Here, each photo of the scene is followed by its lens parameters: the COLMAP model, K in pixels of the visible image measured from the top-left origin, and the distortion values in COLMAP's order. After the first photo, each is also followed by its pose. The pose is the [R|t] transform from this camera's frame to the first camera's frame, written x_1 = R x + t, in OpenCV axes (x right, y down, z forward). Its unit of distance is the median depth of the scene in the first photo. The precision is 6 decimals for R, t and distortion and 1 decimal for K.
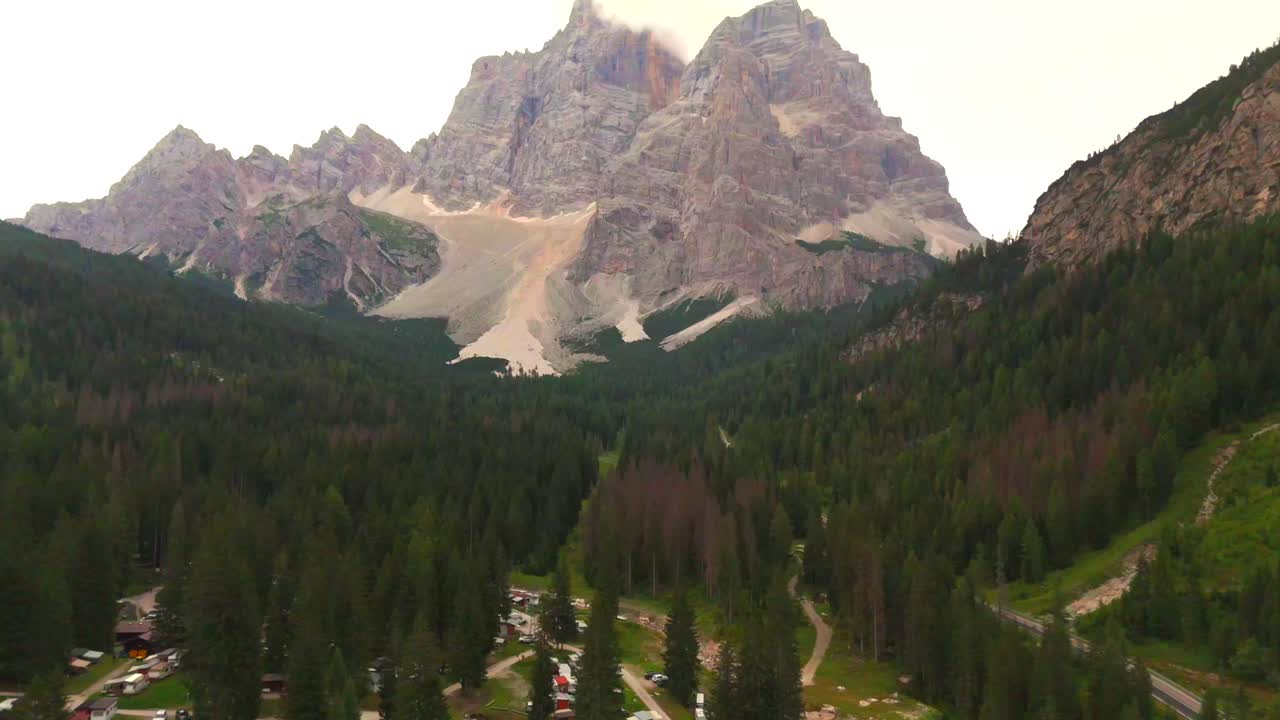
lens RADIAL K [[1001.2, 0, 640.0], [0, 1001.2, 360.0], [0, 0, 1]] dist [0.187789, -0.267468]
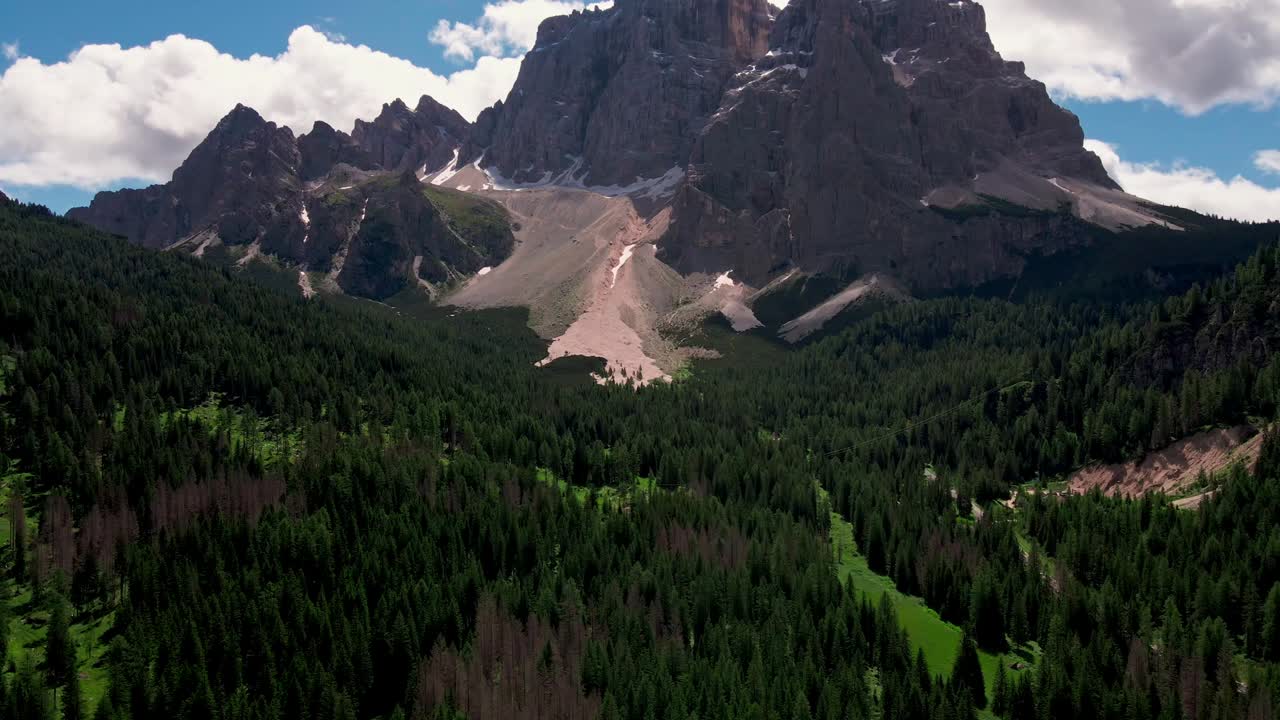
lens RADIAL K [[978.9, 0, 640.0], [0, 978.9, 360.0], [0, 0, 1]] dist [0.036180, -0.000116]
pose [[0.998366, -0.023105, -0.052270, -0.043486], [0.025165, 0.998918, 0.039114, -0.022827], [0.051310, -0.040365, 0.997867, 0.125263]]
